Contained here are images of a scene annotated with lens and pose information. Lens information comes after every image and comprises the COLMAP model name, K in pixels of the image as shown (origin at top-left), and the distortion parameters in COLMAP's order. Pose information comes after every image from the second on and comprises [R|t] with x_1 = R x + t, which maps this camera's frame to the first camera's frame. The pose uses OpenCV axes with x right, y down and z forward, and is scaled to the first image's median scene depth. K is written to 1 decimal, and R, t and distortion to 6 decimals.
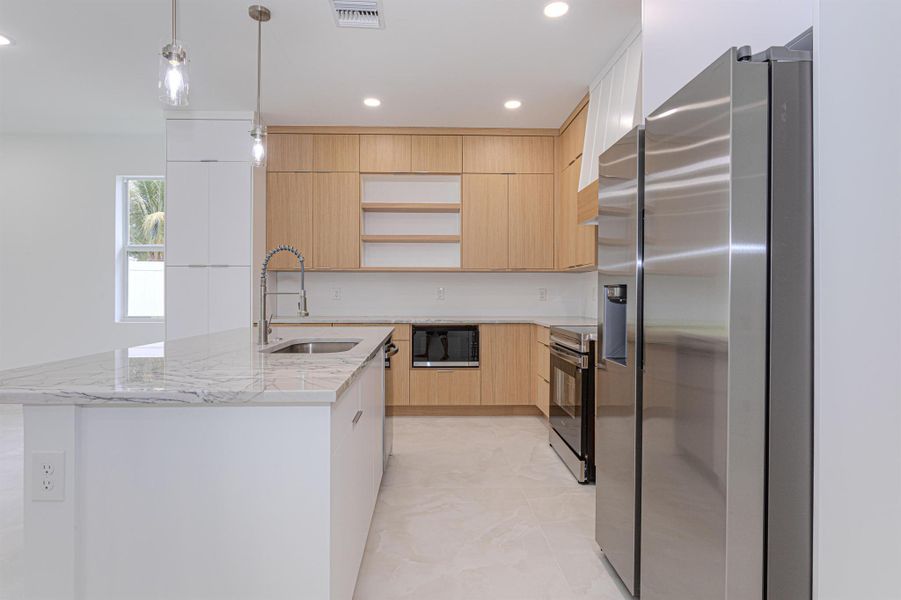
lens RADIAL K [[472.8, 0, 449.2], [0, 472.8, 297.6], [0, 0, 1]] dist [-0.002169, -0.000187]
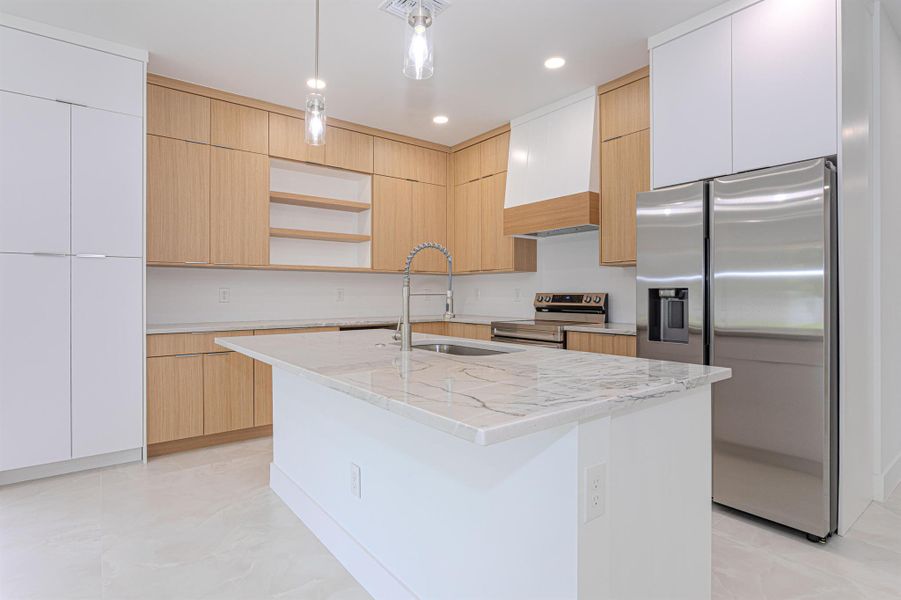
lens RADIAL K [[459.4, 0, 442.7], [0, 459.4, 296.4], [0, 0, 1]] dist [-0.002006, -0.000207]
pose [[0.818263, -0.003188, 0.574835, -0.415723], [0.002638, 0.999995, 0.001791, -0.005251], [-0.574838, 0.000051, 0.818267, 0.122183]]
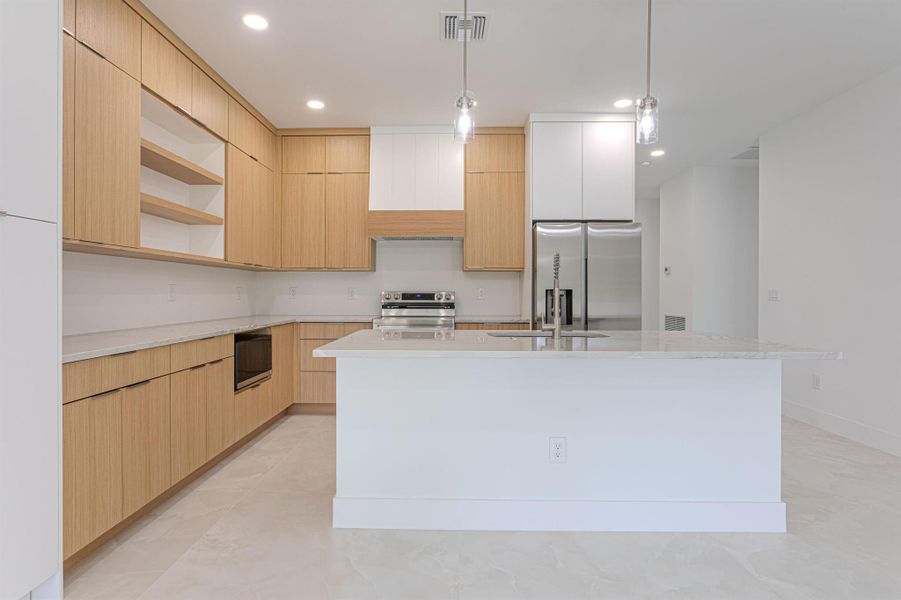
lens RADIAL K [[459.4, 0, 442.7], [0, 459.4, 296.4], [0, 0, 1]] dist [-0.002006, -0.000207]
pose [[0.065351, -0.006883, 0.997839, -0.733181], [0.001294, 0.999976, 0.006813, -0.005894], [-0.997861, 0.000846, 0.065359, 0.592677]]
